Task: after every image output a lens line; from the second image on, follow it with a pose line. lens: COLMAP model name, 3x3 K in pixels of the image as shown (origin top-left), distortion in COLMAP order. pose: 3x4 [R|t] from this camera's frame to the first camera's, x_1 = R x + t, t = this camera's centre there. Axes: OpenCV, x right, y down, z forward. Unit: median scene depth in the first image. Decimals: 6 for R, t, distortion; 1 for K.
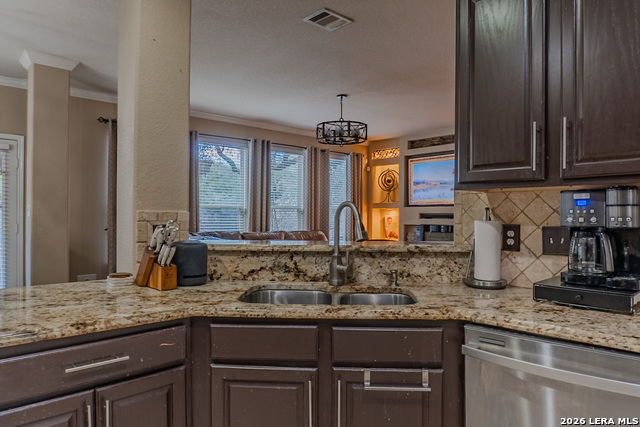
lens RADIAL K [[439.6, 0, 322.4], [0, 439.6, 214.1], [0, 0, 1]] dist [-0.018194, 0.006788]
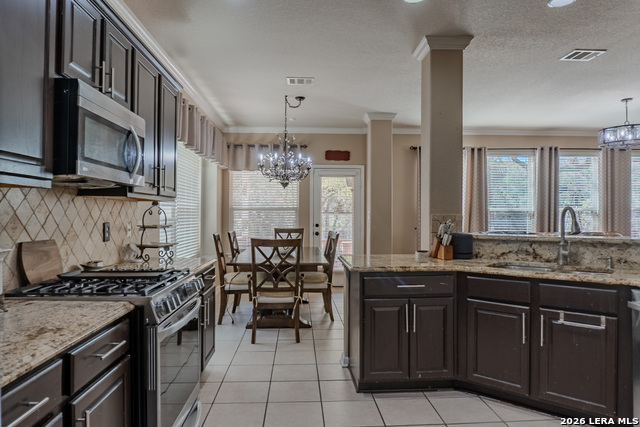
lens RADIAL K [[439.6, 0, 325.6], [0, 439.6, 214.0], [0, 0, 1]] dist [-0.018194, 0.006788]
pose [[0.786803, -0.007730, -0.617155, 0.296467], [0.003522, 0.999962, -0.008035, 0.004154], [0.617194, 0.004149, 0.786800, -0.577396]]
